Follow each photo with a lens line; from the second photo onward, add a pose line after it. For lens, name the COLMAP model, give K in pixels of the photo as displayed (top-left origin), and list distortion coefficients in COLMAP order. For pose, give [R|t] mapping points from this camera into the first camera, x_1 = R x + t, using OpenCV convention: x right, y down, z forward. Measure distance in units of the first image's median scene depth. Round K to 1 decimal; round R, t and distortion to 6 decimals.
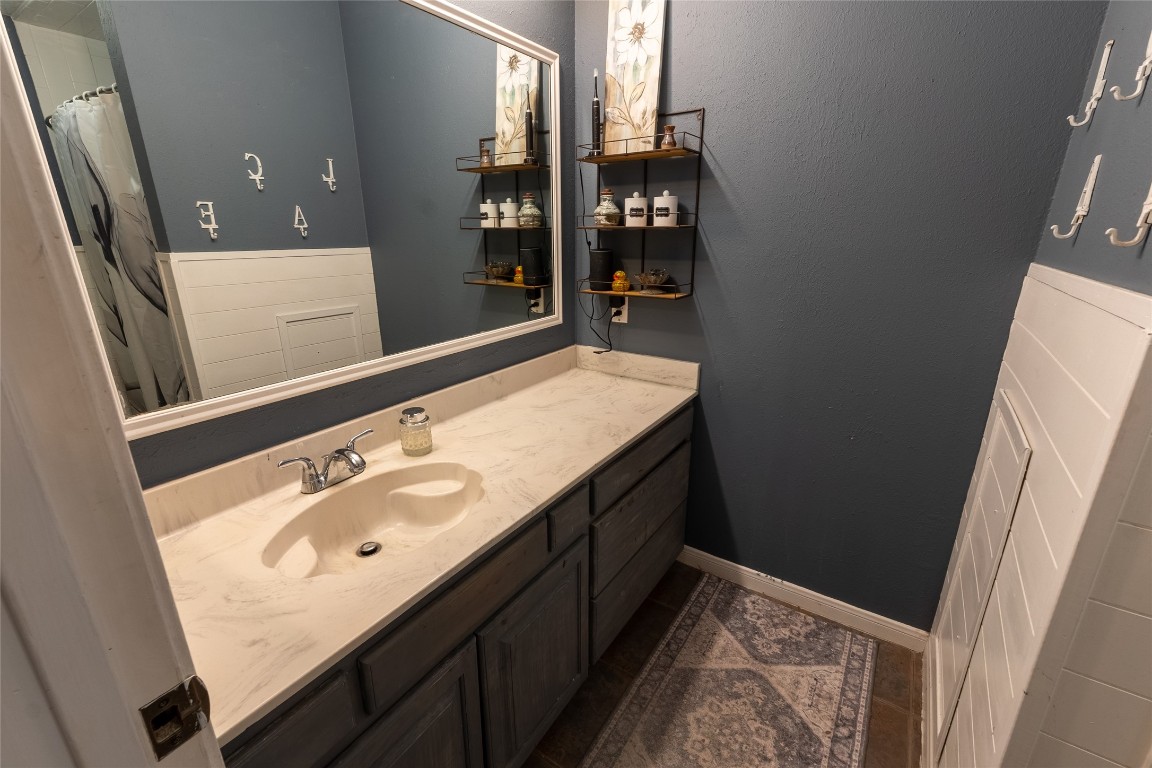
lens RADIAL K [[488.5, 0, 573.1], [0, 488.5, 383.7], [0, 0, 1]] dist [-0.000887, -0.001009]
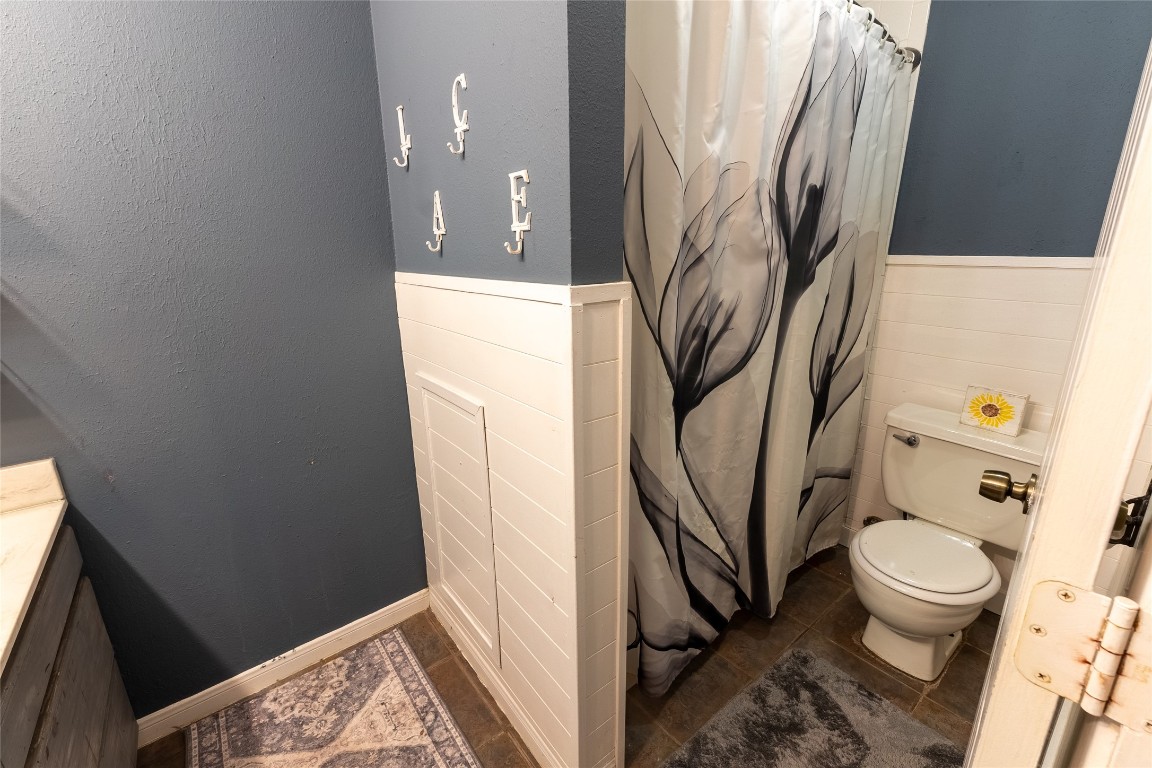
lens RADIAL K [[488.5, 0, 577.4], [0, 488.5, 380.5], [0, 0, 1]] dist [-0.000887, -0.001009]
pose [[0.275492, -0.255693, 0.926674, -0.123617], [0.296513, 0.939577, 0.171102, -0.046739], [-0.914431, 0.227634, 0.334662, 0.163736]]
